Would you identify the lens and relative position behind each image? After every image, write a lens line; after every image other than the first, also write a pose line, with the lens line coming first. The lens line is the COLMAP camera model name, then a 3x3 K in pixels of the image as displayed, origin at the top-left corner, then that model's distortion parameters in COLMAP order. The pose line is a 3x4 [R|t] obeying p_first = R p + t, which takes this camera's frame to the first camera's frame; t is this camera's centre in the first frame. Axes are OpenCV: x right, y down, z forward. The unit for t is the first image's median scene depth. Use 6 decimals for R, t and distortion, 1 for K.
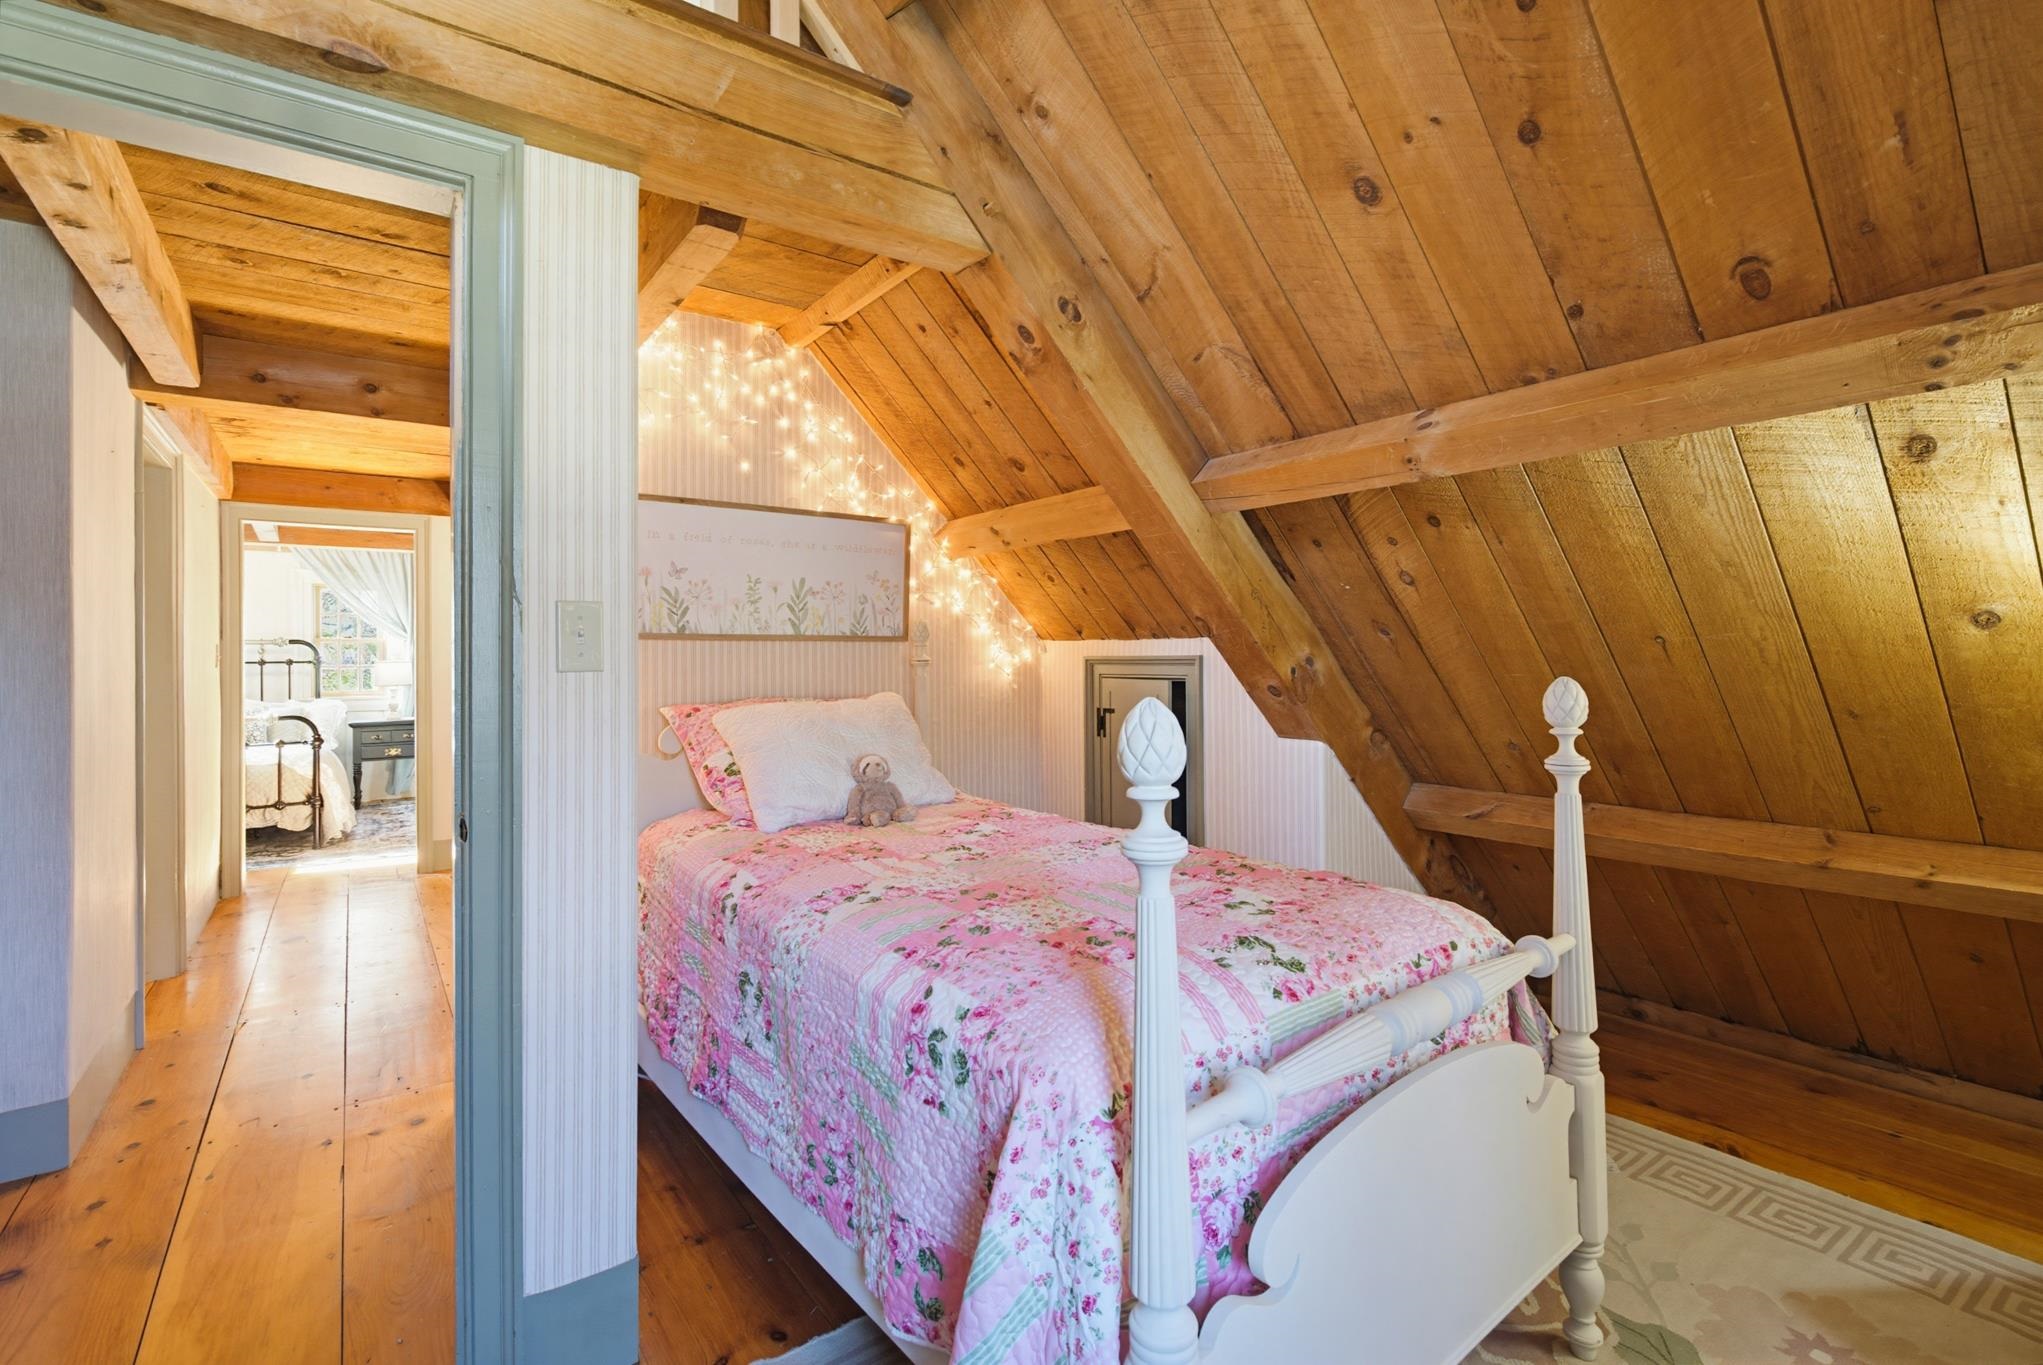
lens RADIAL K [[919.8, 0, 1023.3], [0, 919.8, 665.0], [0, 0, 1]] dist [0.002072, 0.000142]
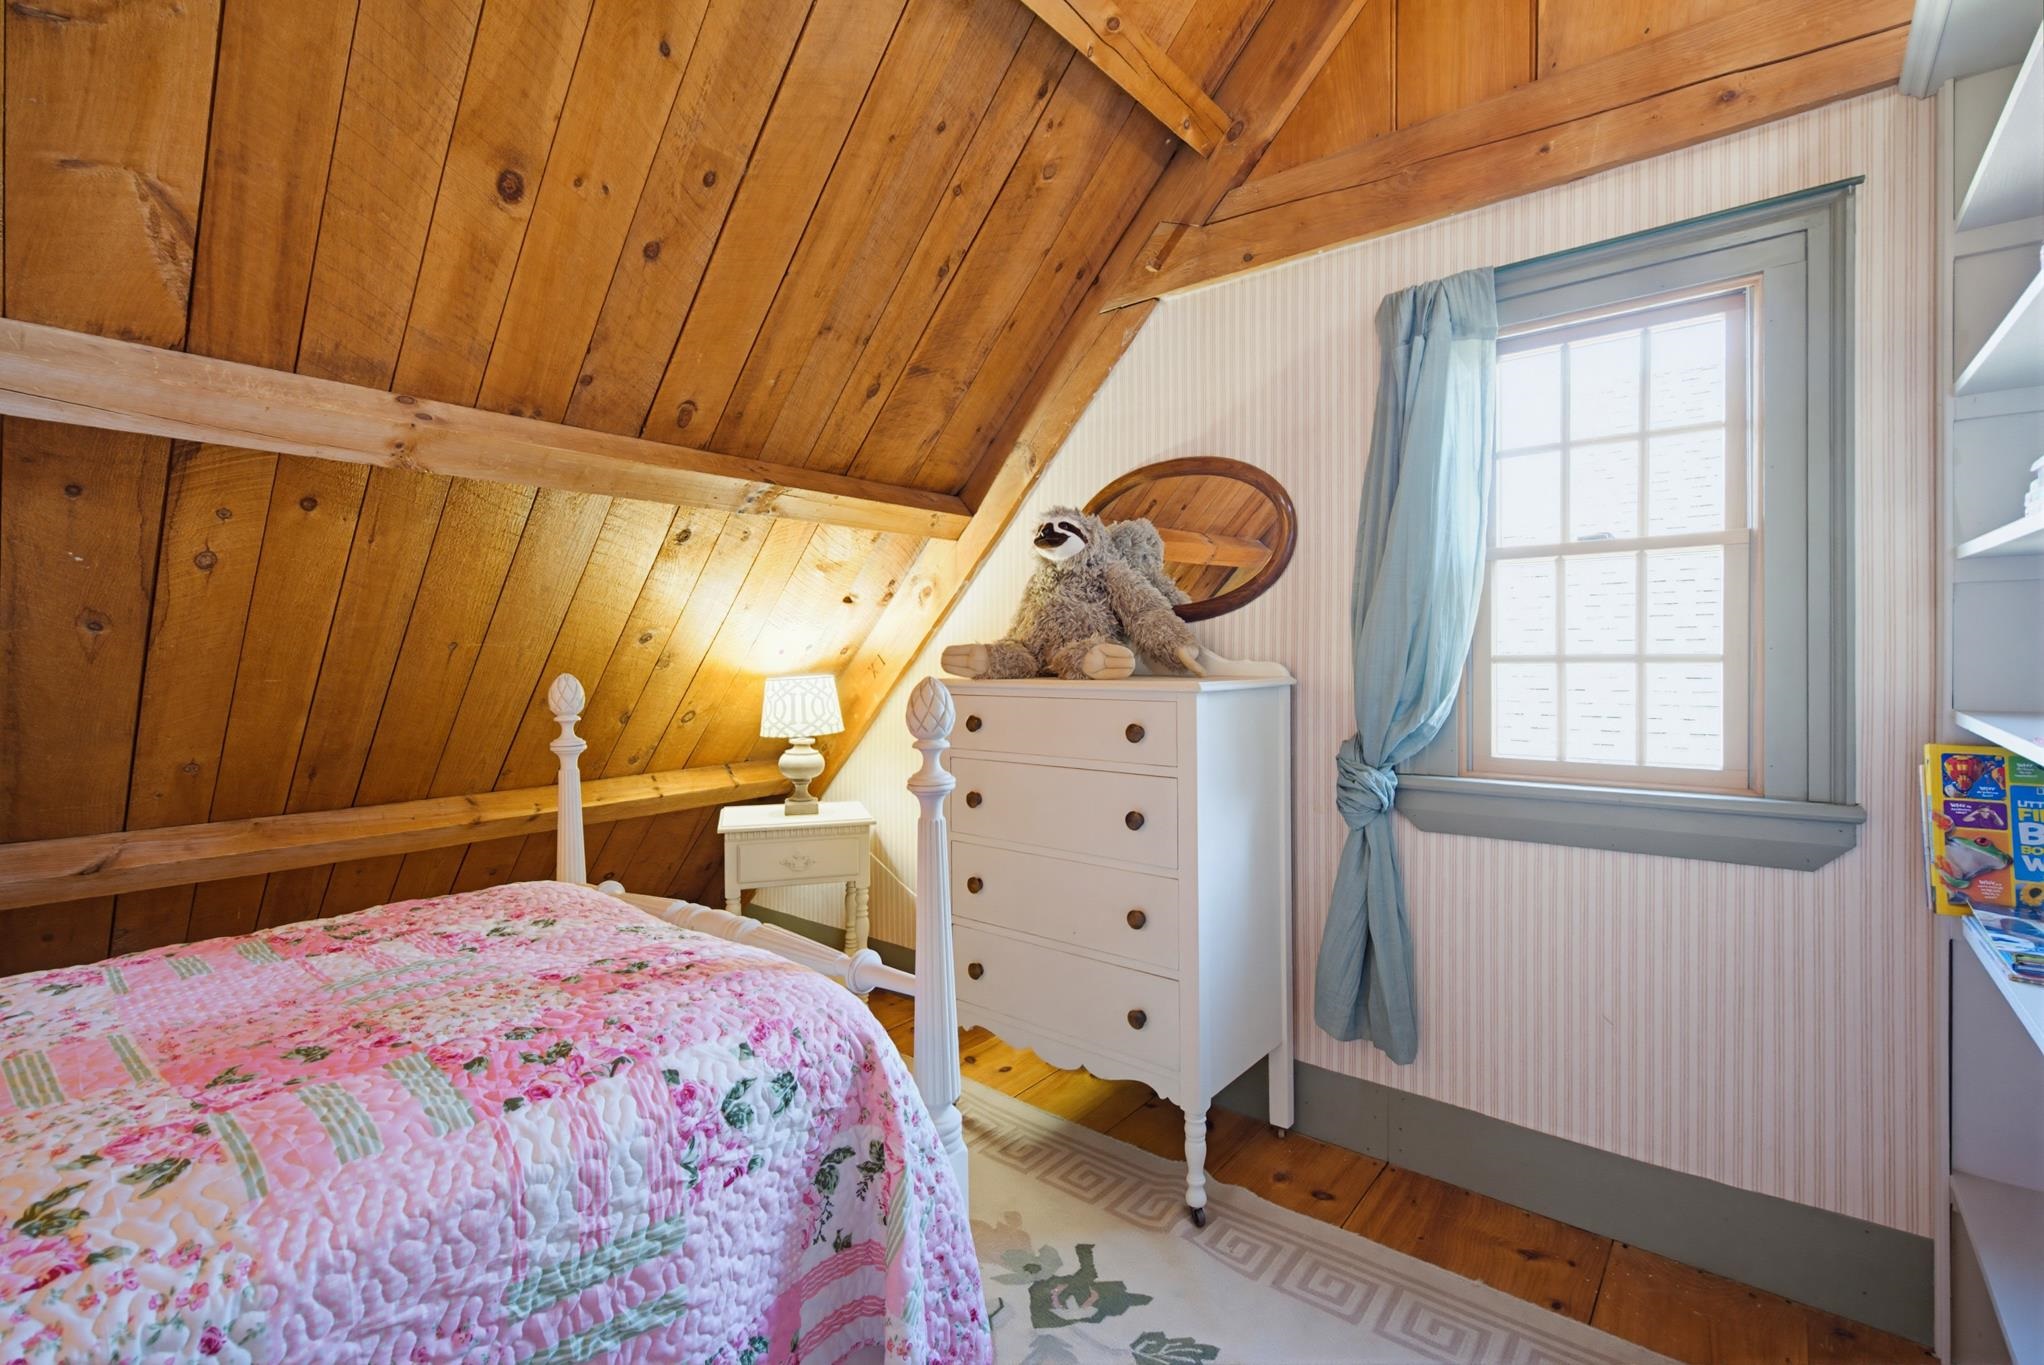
lens RADIAL K [[941.7, 0, 1022.0], [0, 941.7, 682.5], [0, 0, 1]] dist [0.002185, 0.000207]
pose [[-0.258423, -0.011850, 0.965959, -0.792906], [0.014798, 0.999759, 0.016224, 0.013391], [-0.965919, 0.018487, -0.258185, 0.770548]]
